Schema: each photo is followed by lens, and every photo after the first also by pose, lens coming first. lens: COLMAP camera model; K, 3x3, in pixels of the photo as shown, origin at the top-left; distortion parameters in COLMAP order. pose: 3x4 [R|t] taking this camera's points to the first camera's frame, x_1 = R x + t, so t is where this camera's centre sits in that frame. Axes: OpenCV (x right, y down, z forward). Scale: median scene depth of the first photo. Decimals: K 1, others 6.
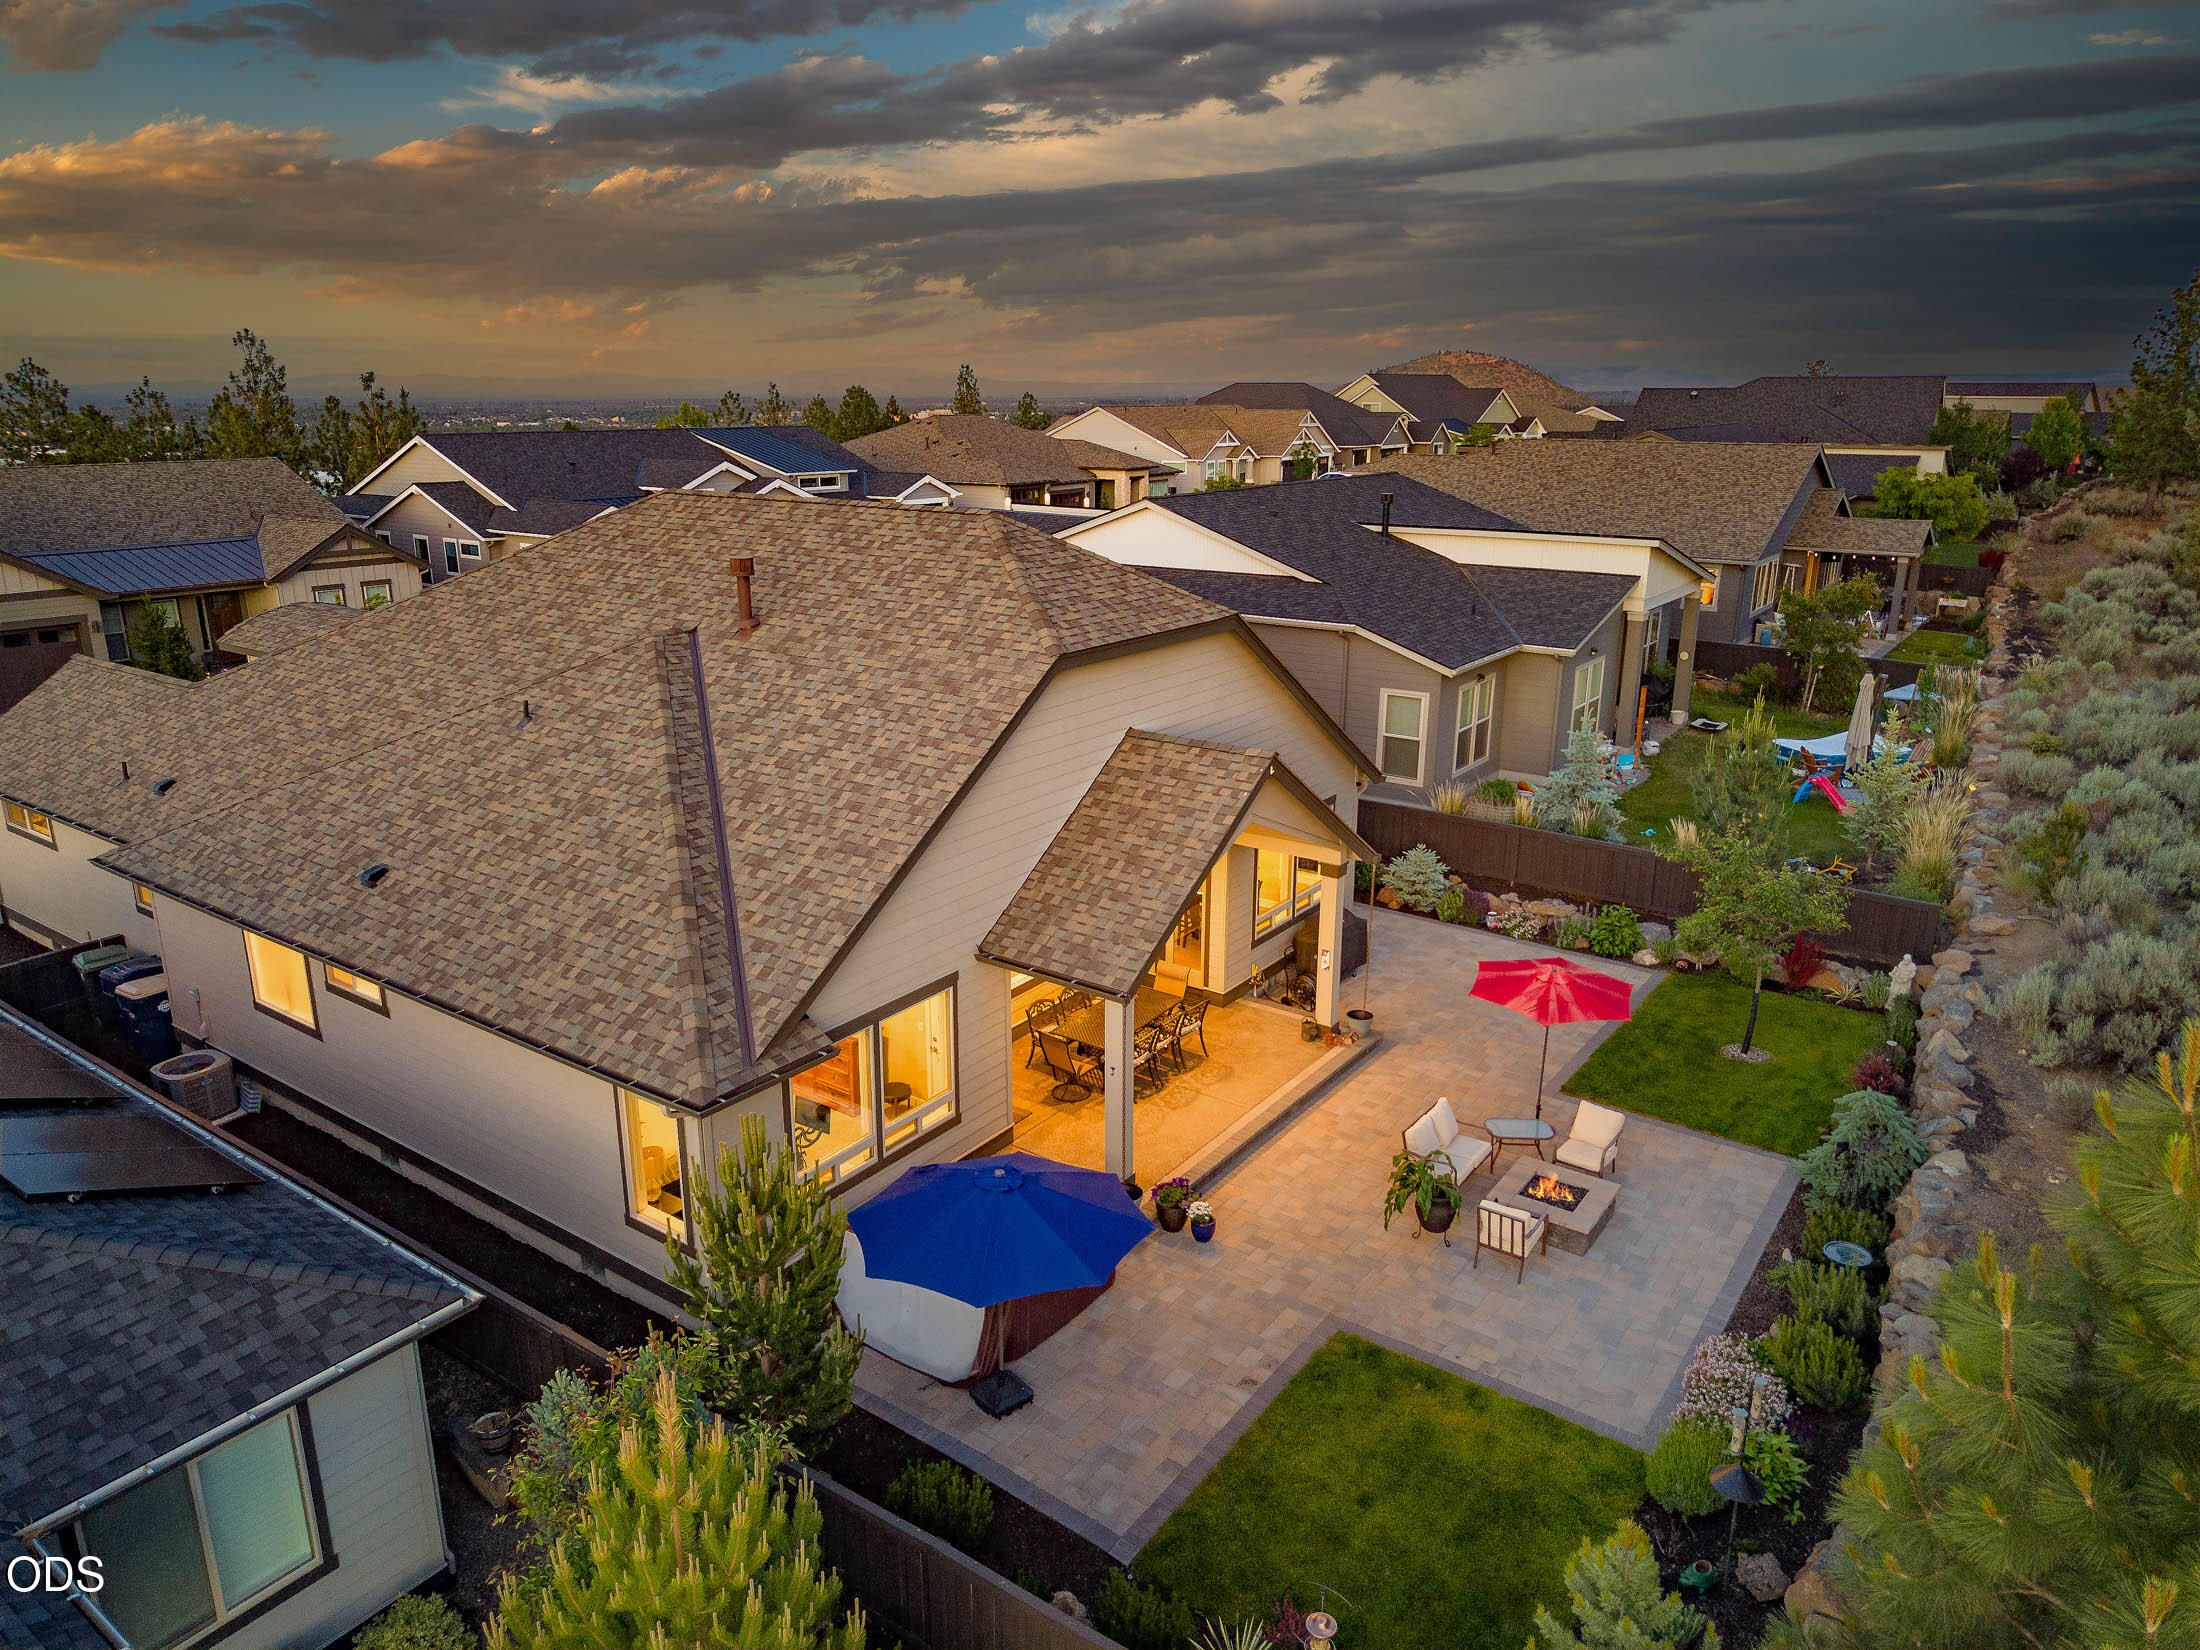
lens RADIAL K [[1478.1, 0, 1104.7], [0, 1478.1, 820.3], [0, 0, 1]] dist [0.012077, -0.013809]
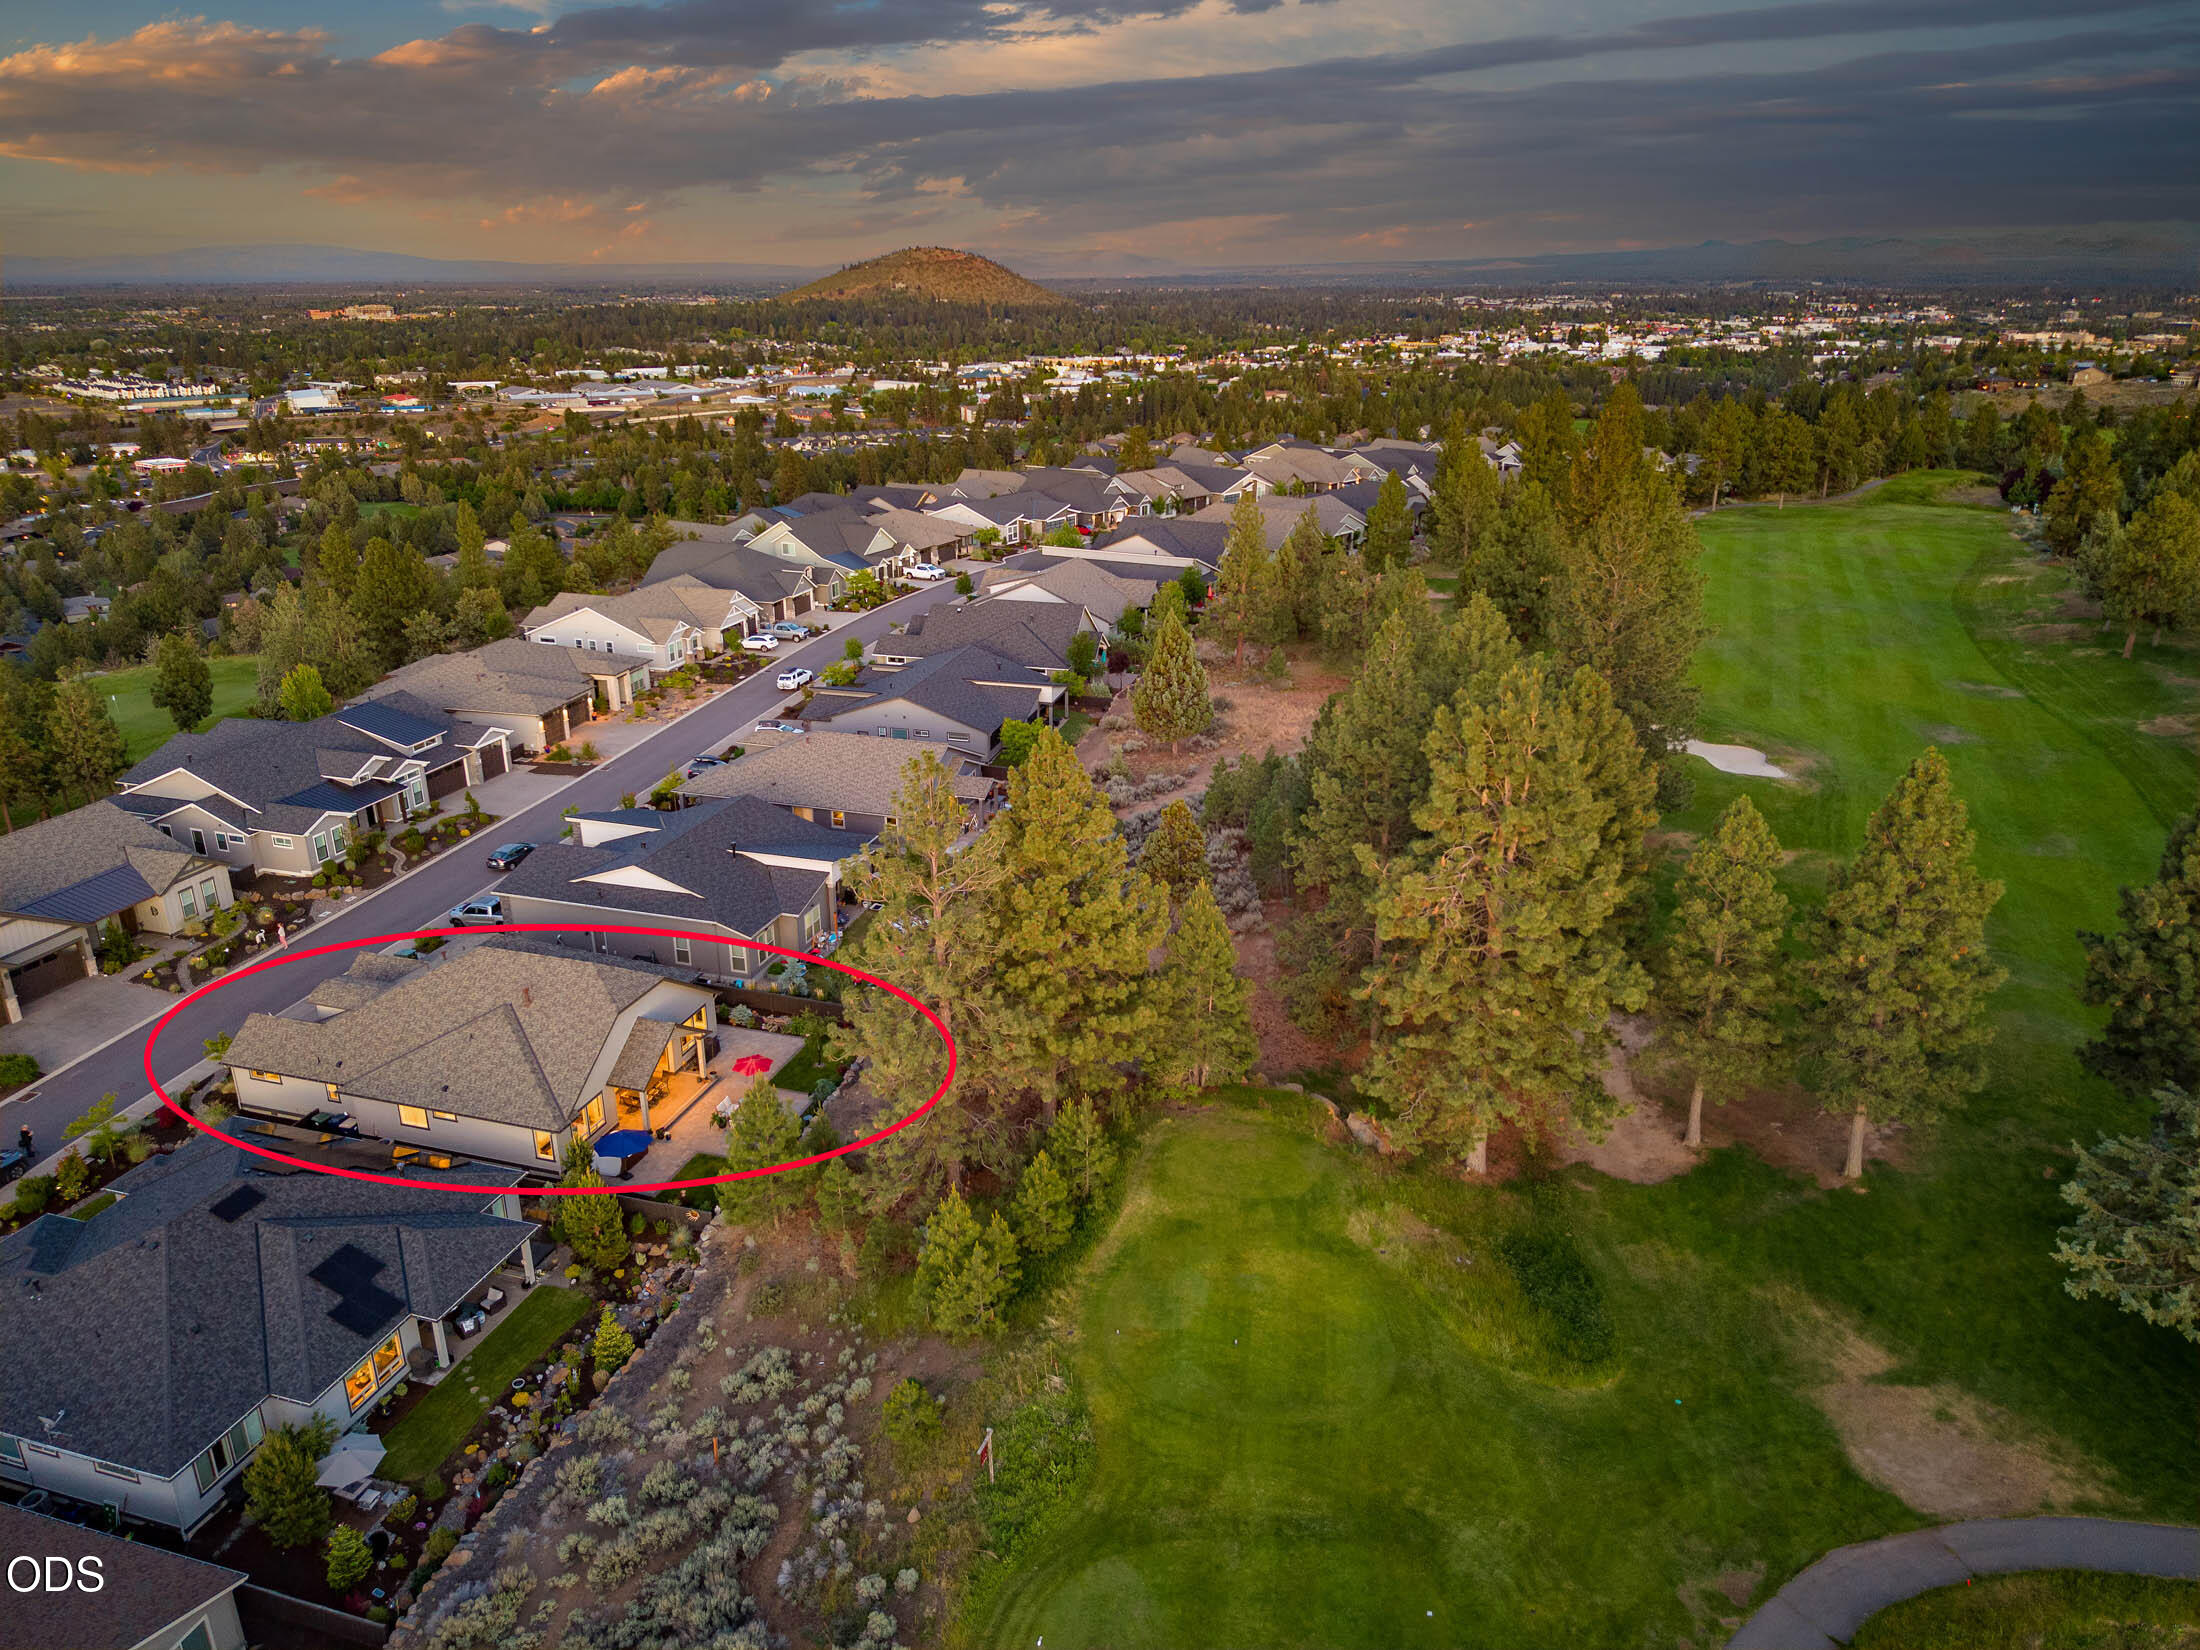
lens RADIAL K [[1478.1, 0, 1102.2], [0, 1478.1, 832.1], [0, 0, 1]] dist [0.012077, -0.013809]
pose [[0.946288, -0.113204, 0.302858, 0.049816], [0.089181, 0.991752, 0.092055, -0.792858], [-0.310781, -0.060101, 0.948579, -3.051375]]
